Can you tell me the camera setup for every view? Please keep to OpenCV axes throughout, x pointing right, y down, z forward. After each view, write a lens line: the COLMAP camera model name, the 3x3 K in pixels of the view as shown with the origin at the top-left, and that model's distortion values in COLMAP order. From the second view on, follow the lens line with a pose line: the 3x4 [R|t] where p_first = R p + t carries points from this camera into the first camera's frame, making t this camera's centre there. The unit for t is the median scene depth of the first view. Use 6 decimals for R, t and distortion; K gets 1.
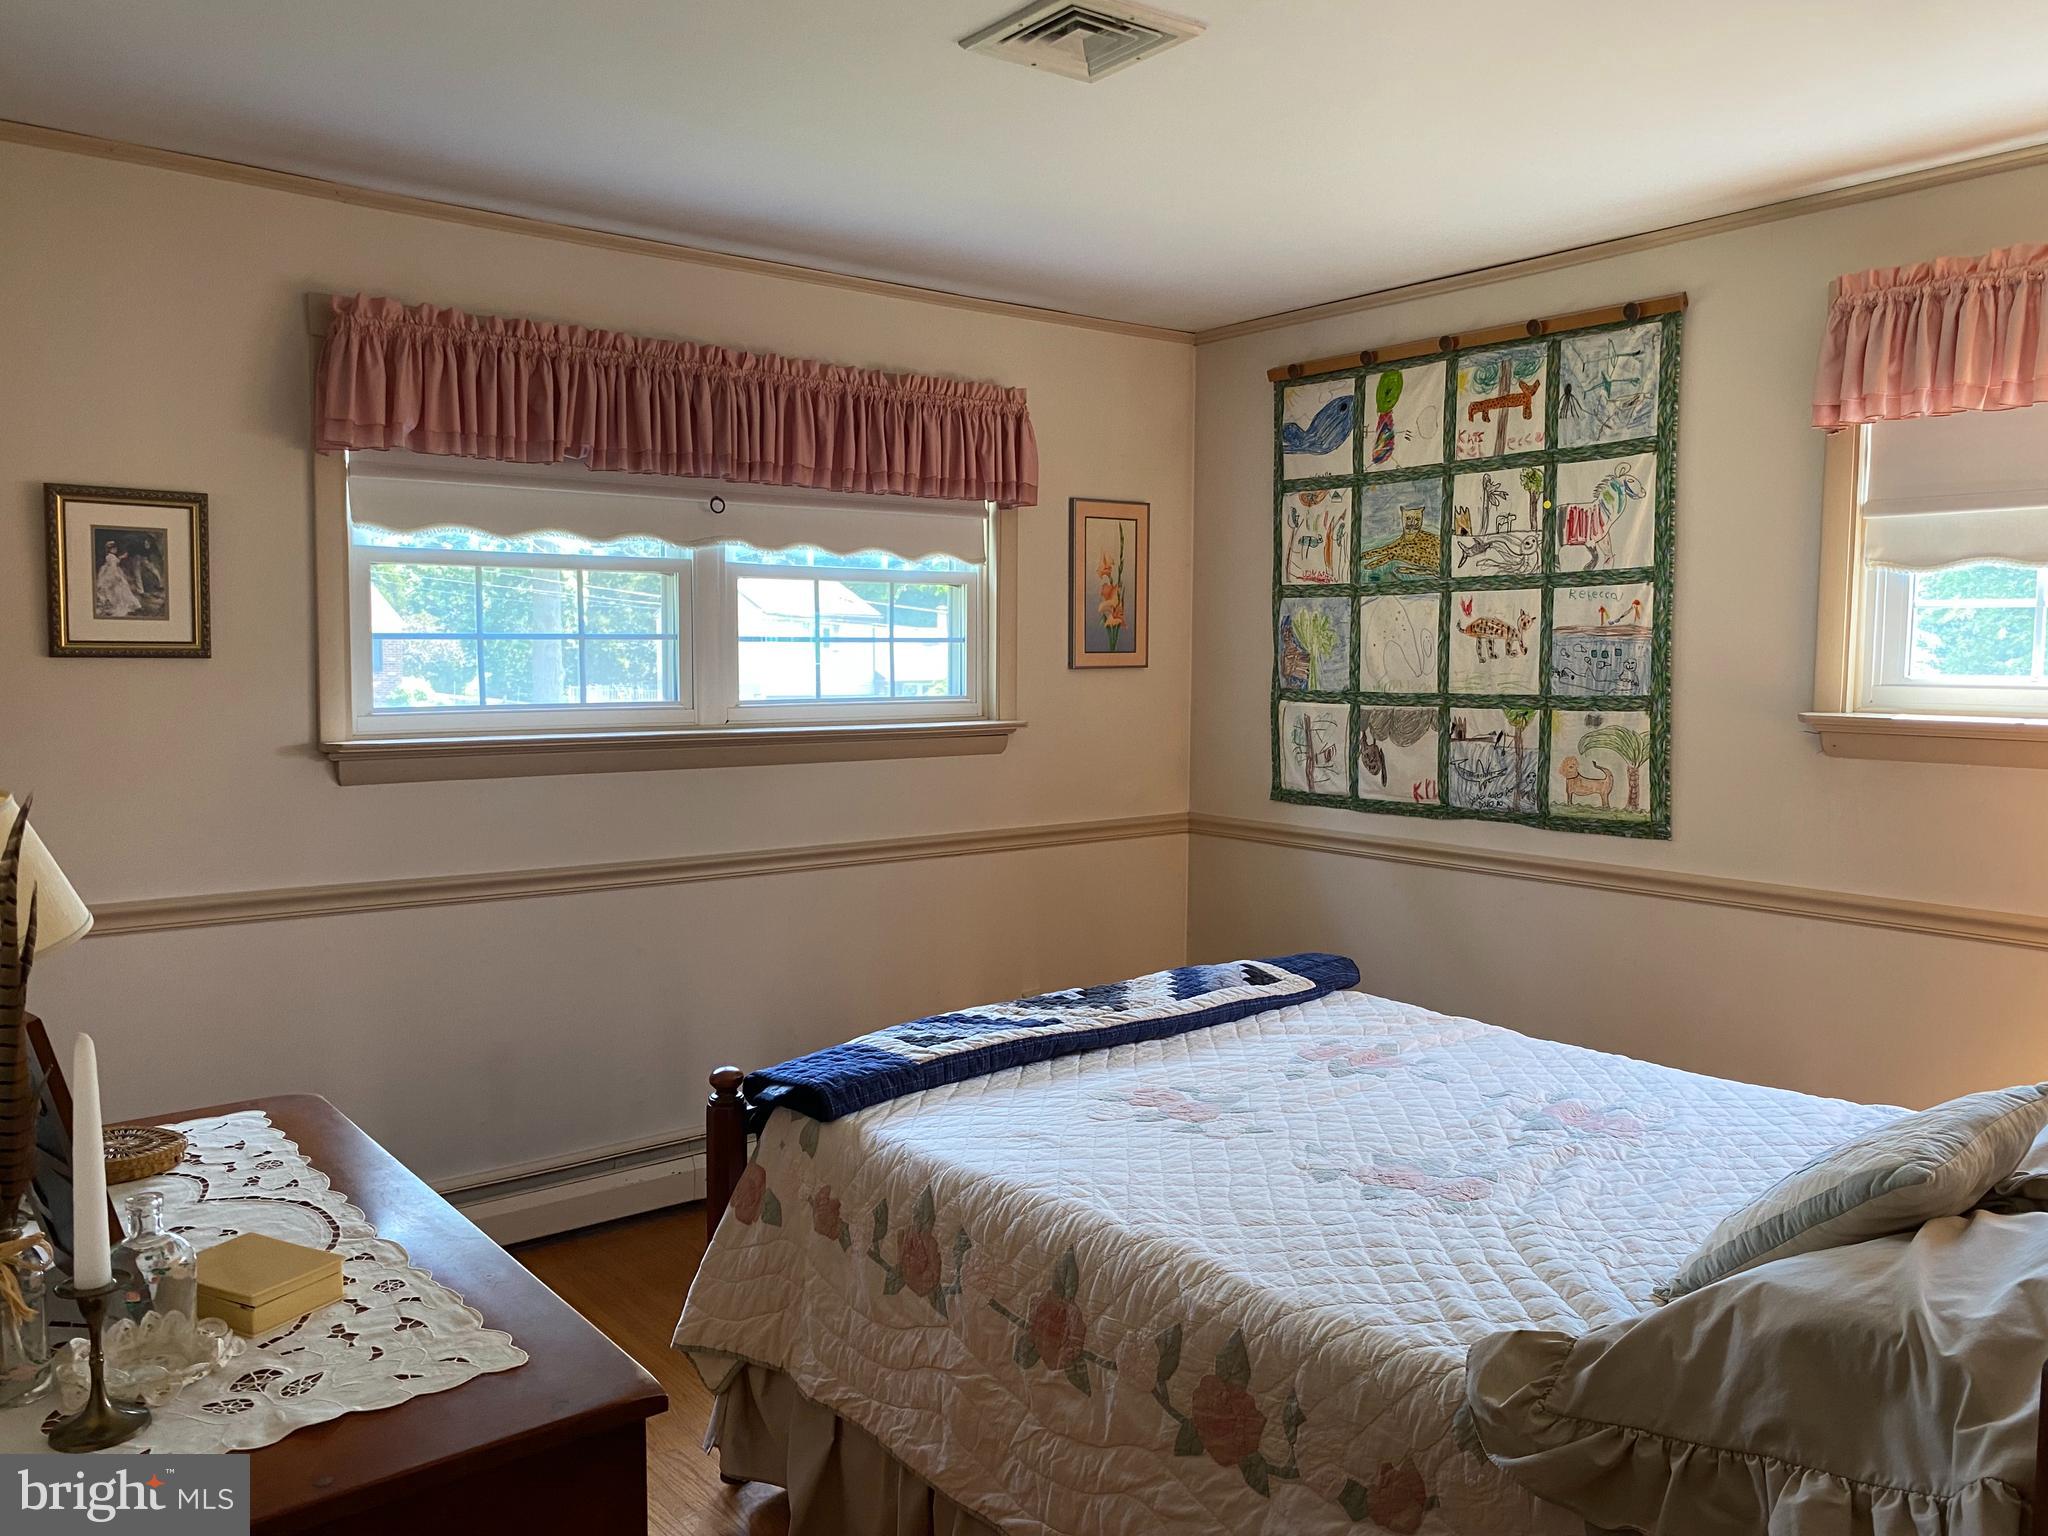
lens RADIAL K [[1579.2, 0, 1011.8], [0, 1579.2, 775.8], [0, 0, 1]] dist [0.006957, -0.000980]
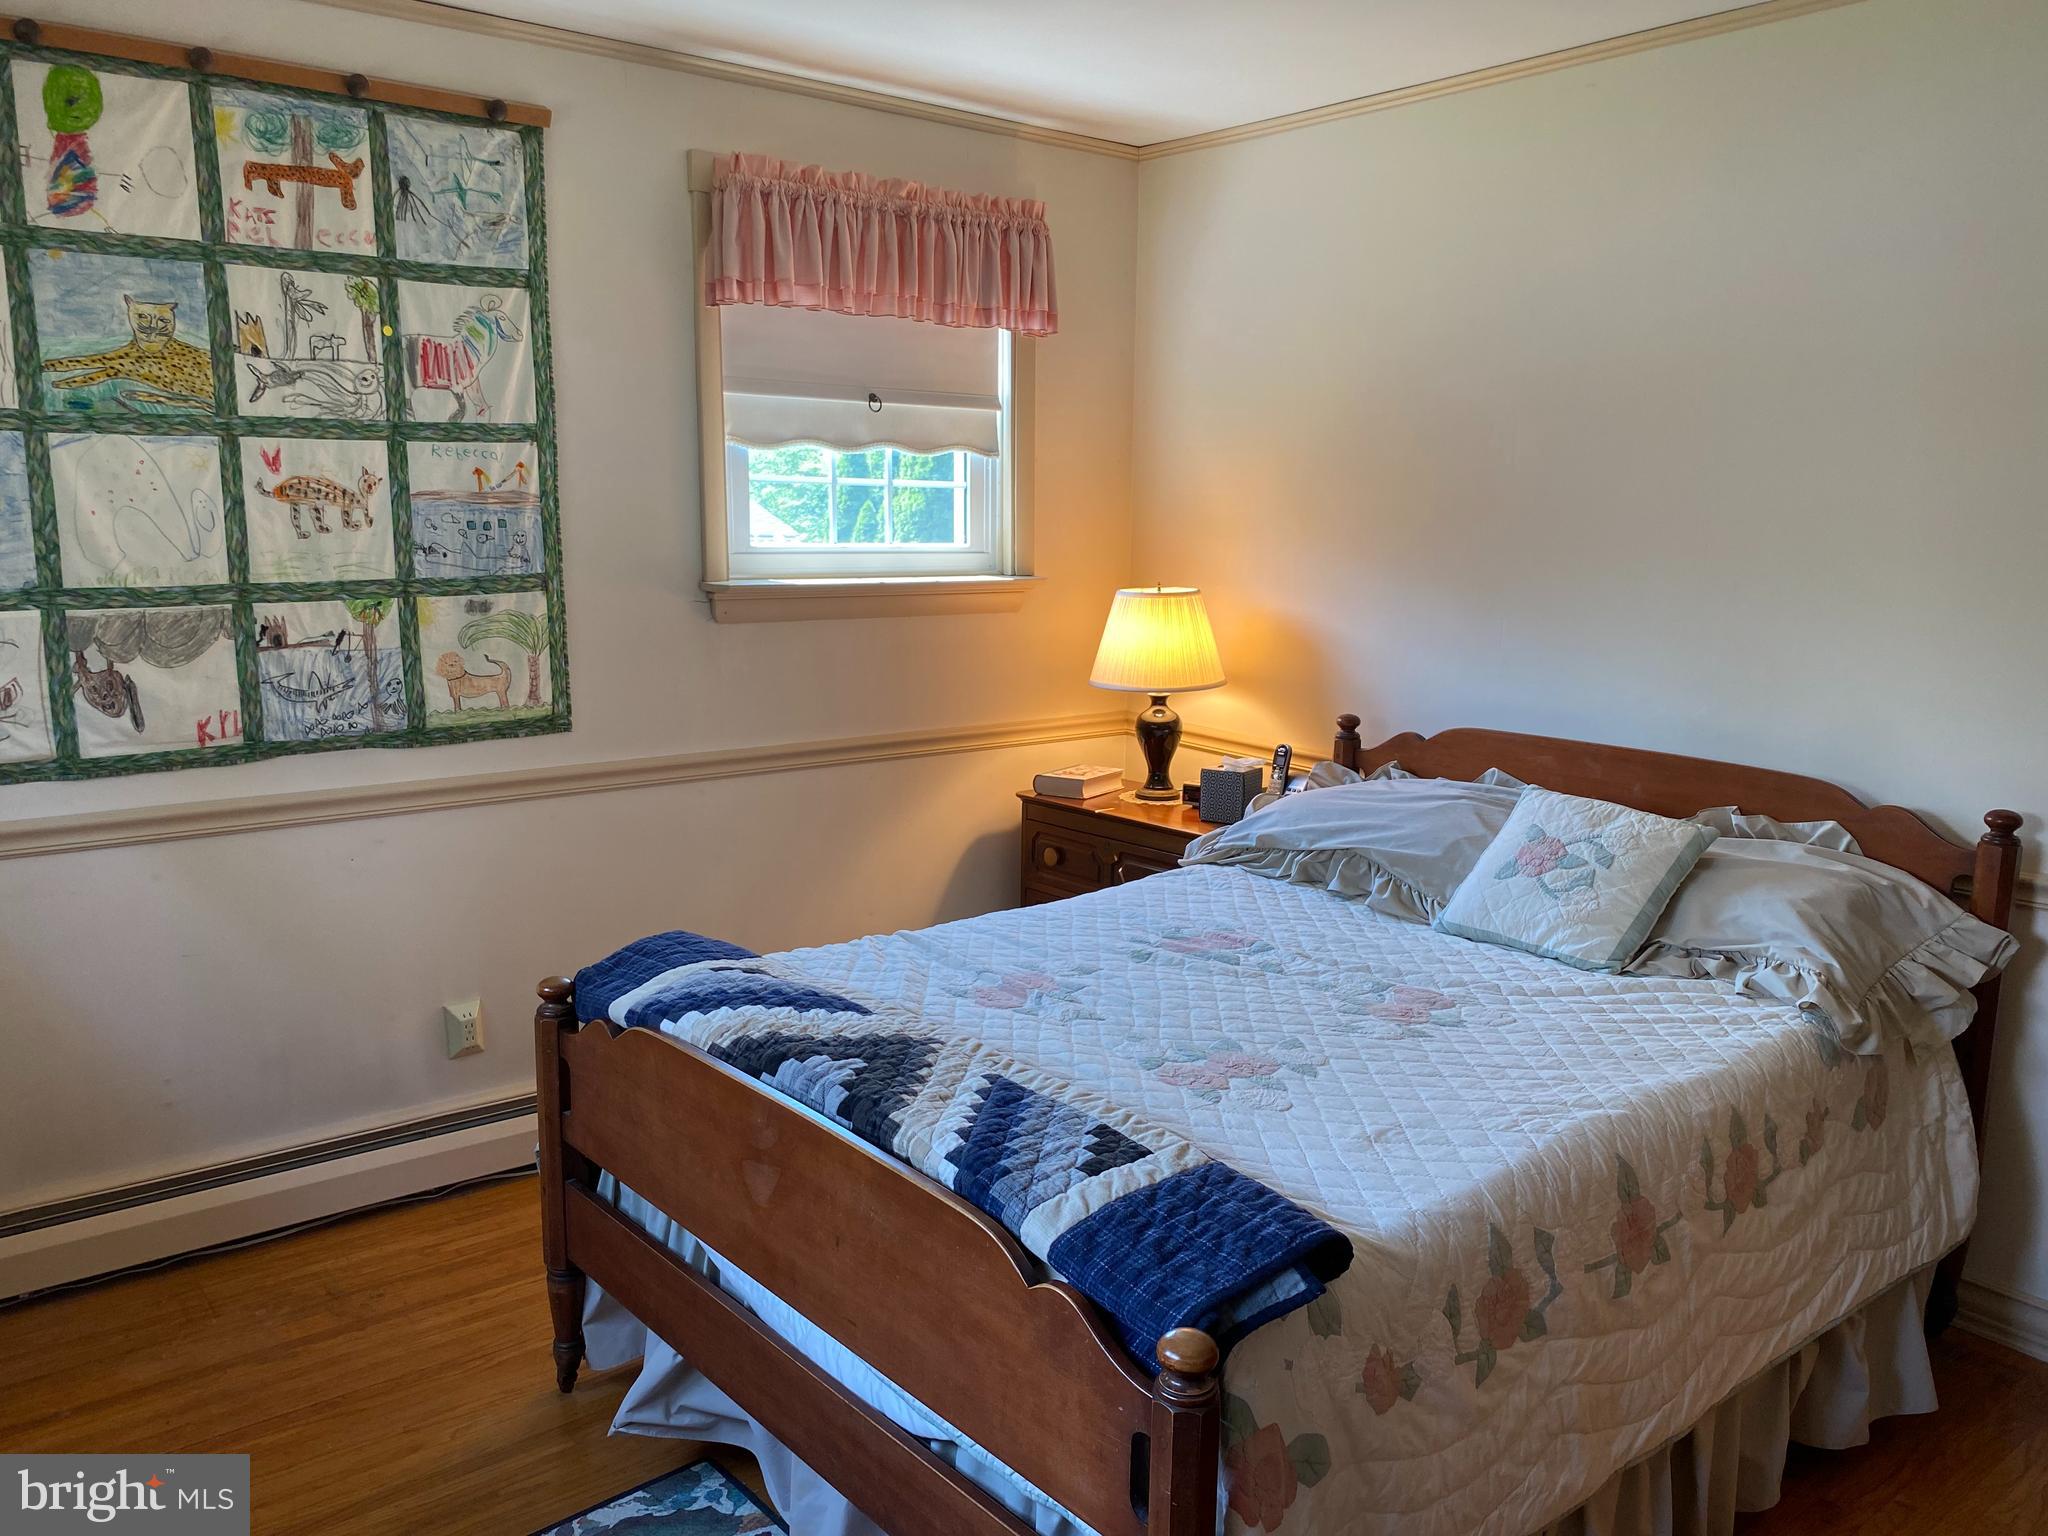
lens RADIAL K [[1579.2, 0, 1011.8], [0, 1579.2, 775.8], [0, 0, 1]] dist [0.006957, -0.000980]
pose [[-0.018585, -0.171043, 0.985088, -0.458784], [0.072039, 0.982469, 0.171947, -0.067917], [-0.997229, 0.074161, -0.005938, 0.707082]]
